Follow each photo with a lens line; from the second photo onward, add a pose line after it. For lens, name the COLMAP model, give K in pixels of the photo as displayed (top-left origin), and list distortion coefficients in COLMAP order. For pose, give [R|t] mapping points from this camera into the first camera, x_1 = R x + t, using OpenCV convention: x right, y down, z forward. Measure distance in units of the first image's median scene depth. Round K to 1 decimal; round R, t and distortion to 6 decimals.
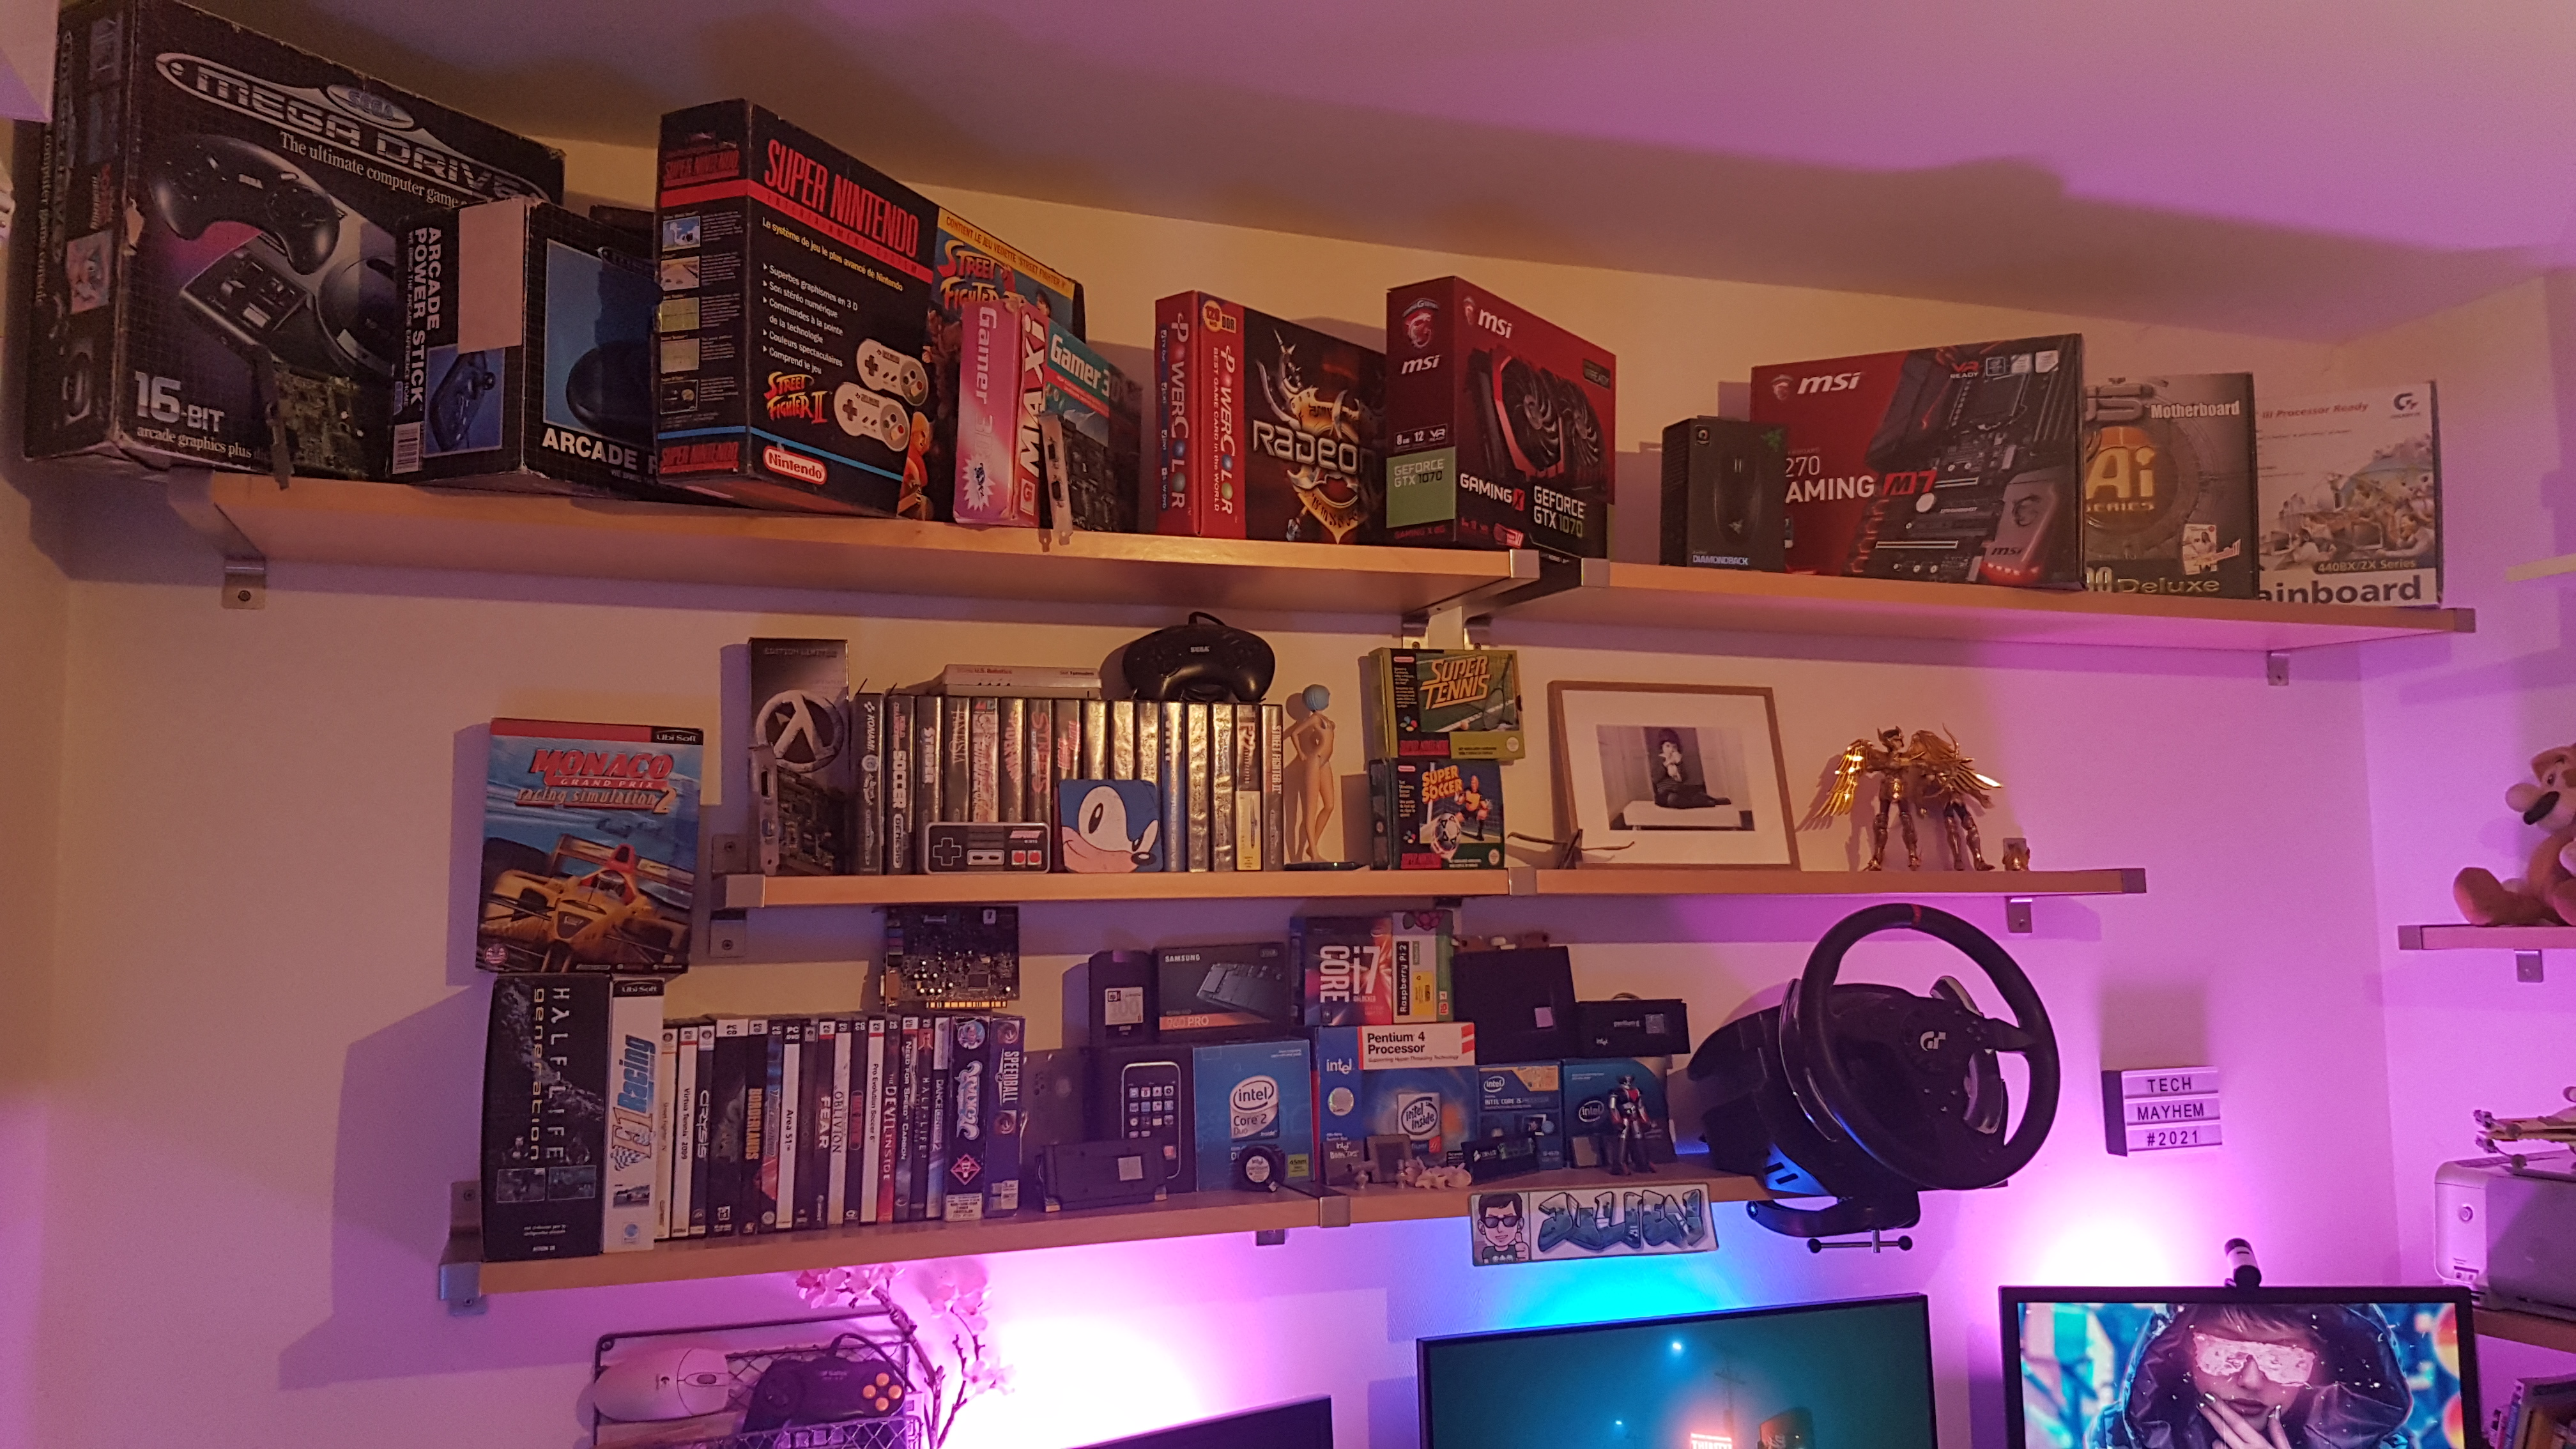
lens RADIAL K [[2059.5, 0, 1317.8], [0, 2059.5, 737.2], [0, 0, 1]] dist [0.114289, -0.188841]
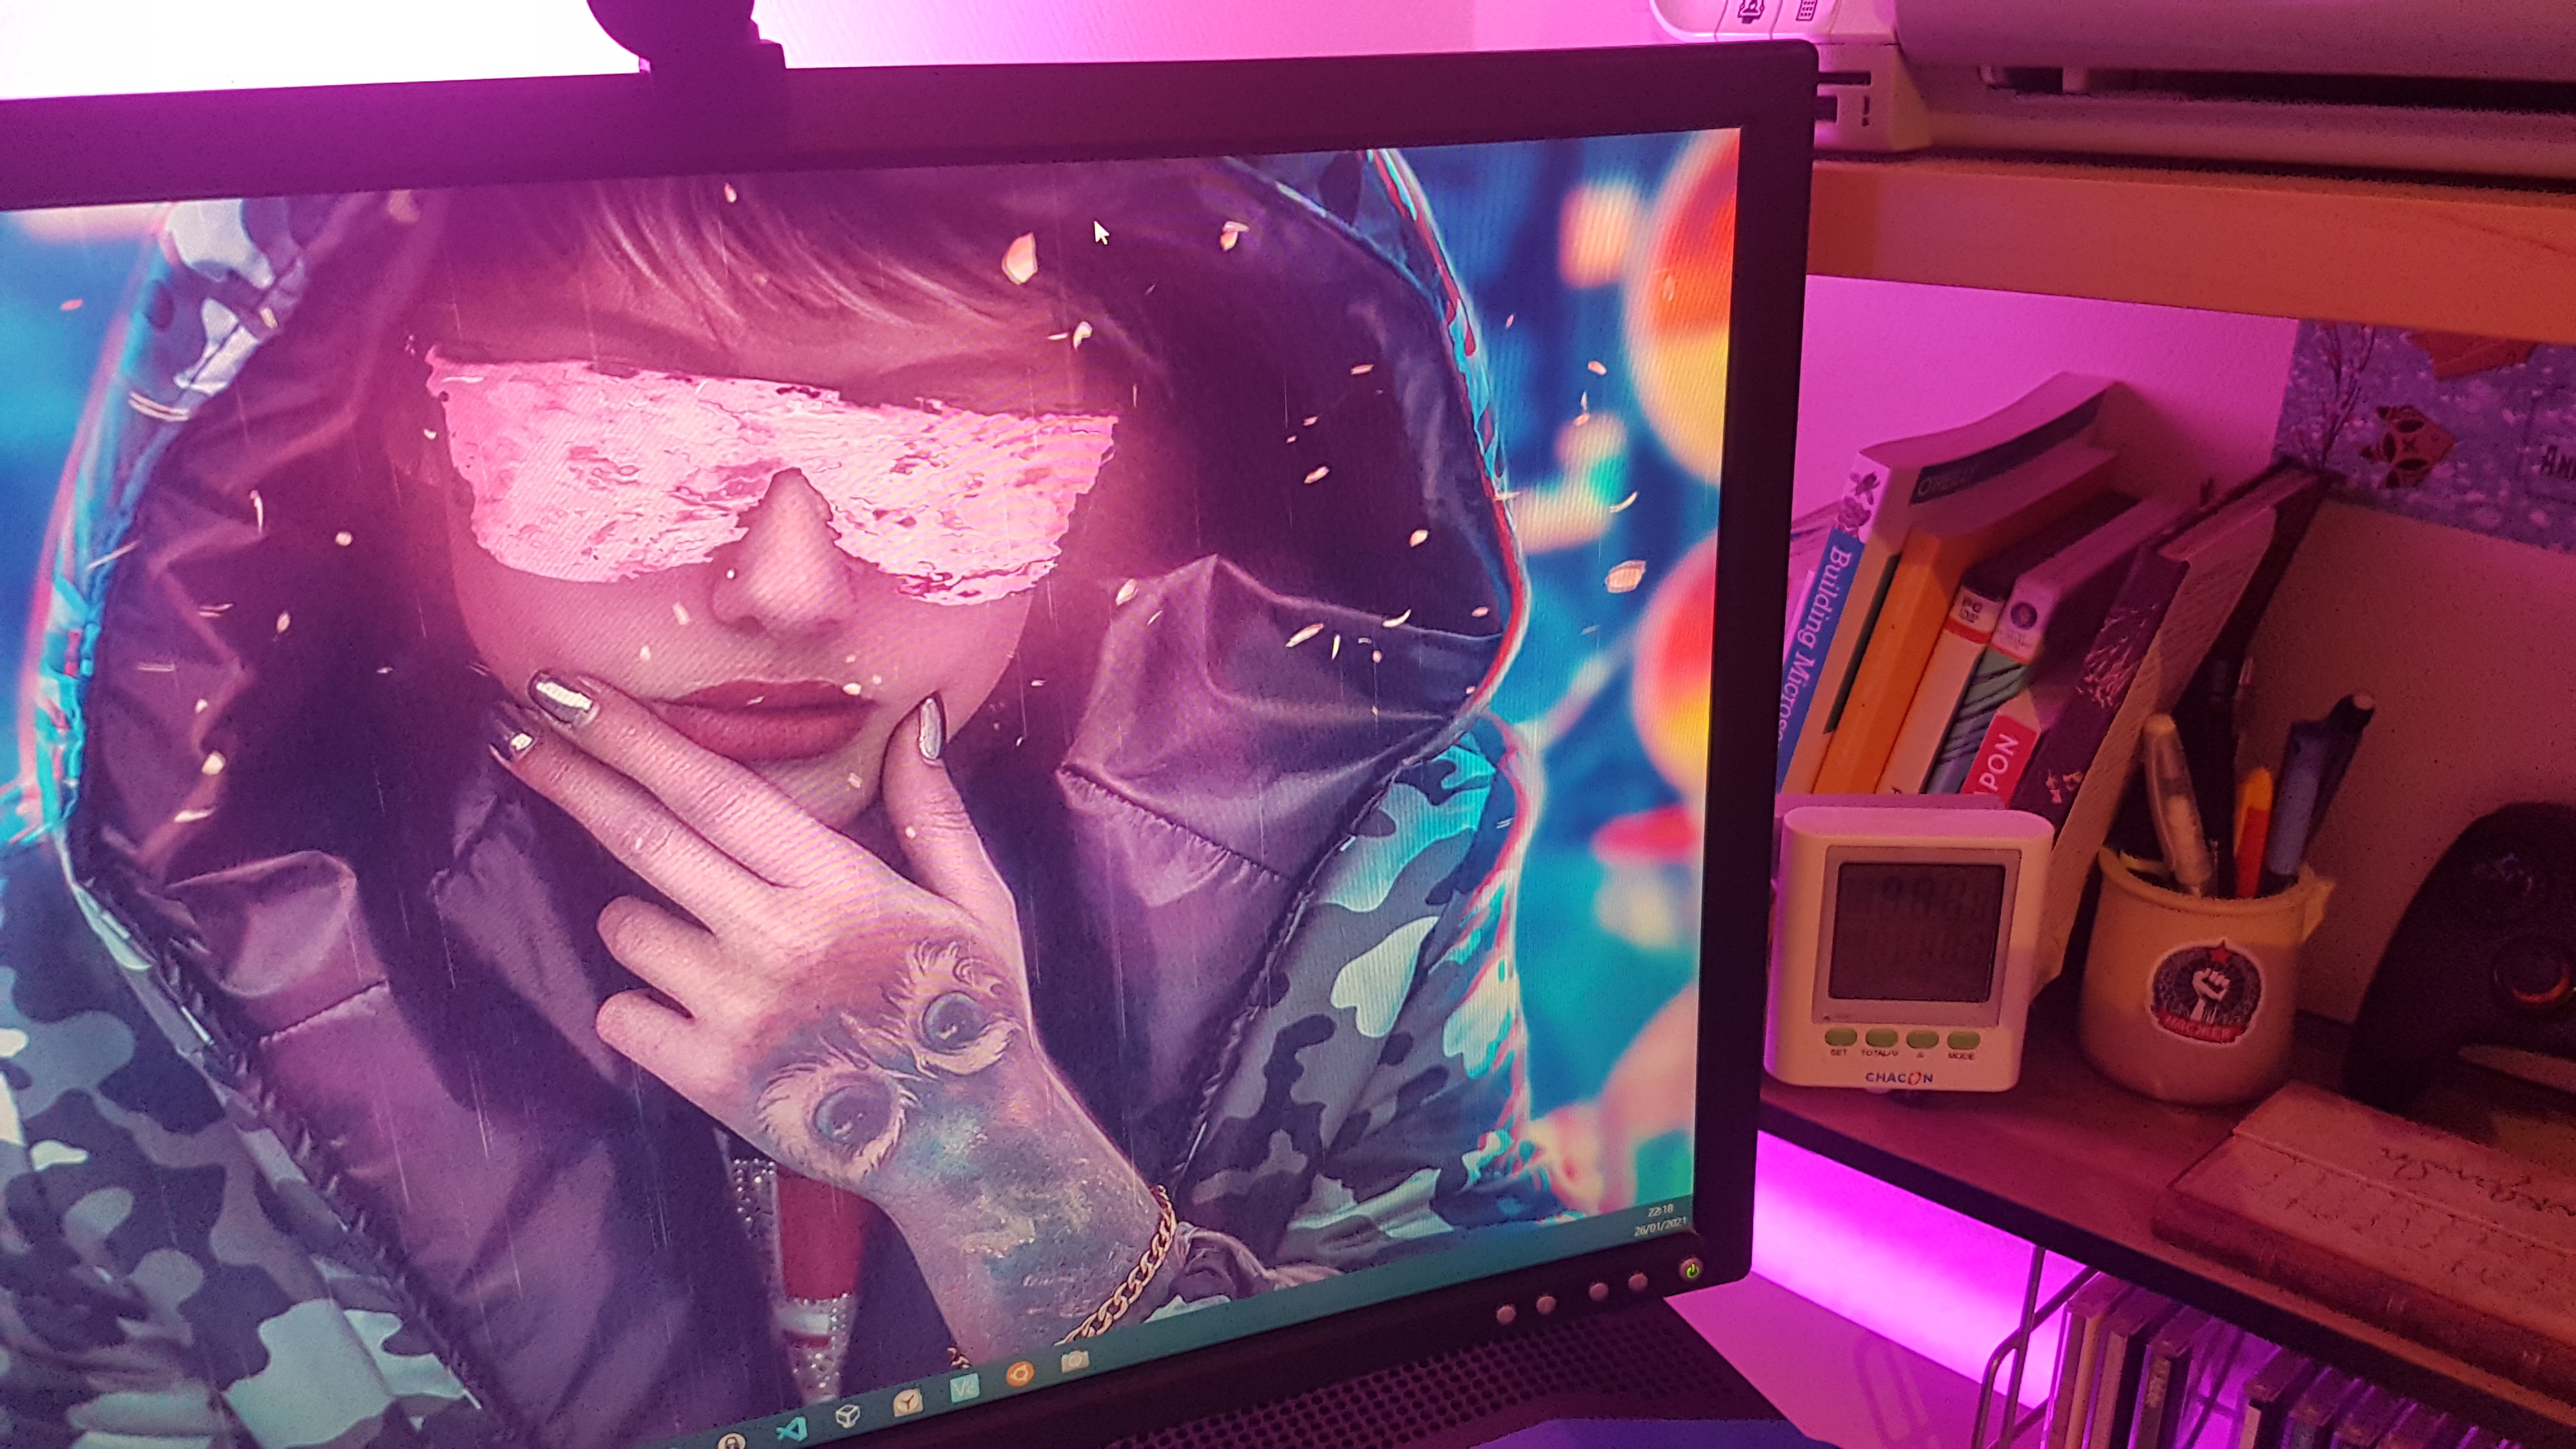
lens RADIAL K [[1944.3, 0, 1317.1], [0, 1944.3, 783.6], [0, 0, 1]] dist [0.045879, -0.021305]
pose [[0.912352, -0.155221, 0.378840, 0.439350], [-0.028865, 0.898650, 0.437715, 0.255556], [-0.408387, -0.410285, 0.815405, 0.867696]]
